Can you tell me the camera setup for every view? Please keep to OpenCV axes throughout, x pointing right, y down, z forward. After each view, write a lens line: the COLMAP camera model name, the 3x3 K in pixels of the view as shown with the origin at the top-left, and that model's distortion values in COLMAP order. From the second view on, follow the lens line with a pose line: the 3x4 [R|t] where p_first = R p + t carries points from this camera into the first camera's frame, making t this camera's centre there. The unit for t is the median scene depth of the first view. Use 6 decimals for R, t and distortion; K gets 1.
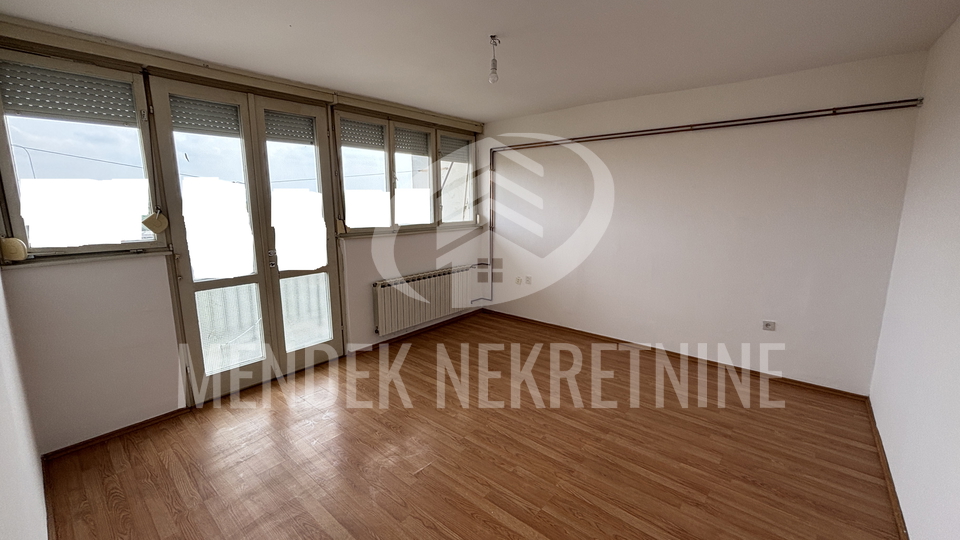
lens RADIAL K [[388.5, 0, 479.5], [0, 388.5, 266.8], [0, 0, 1]] dist [0.009487, -0.008042]
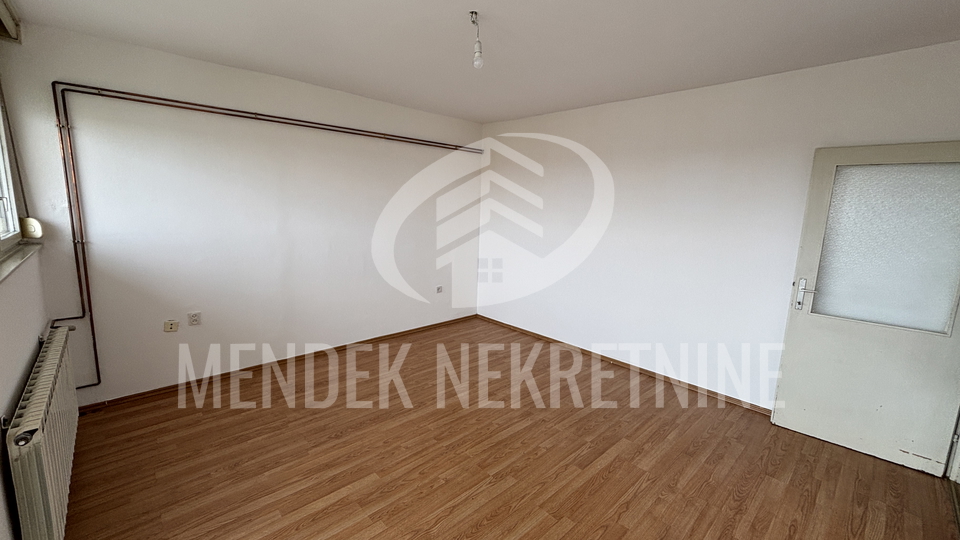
lens RADIAL K [[388.5, 0, 479.5], [0, 388.5, 266.8], [0, 0, 1]] dist [0.009487, -0.008042]
pose [[0.109765, -0.151988, 0.982268, -0.509237], [0.138686, 0.980915, 0.136281, -0.084944], [-0.984235, 0.121268, 0.128749, 0.532965]]
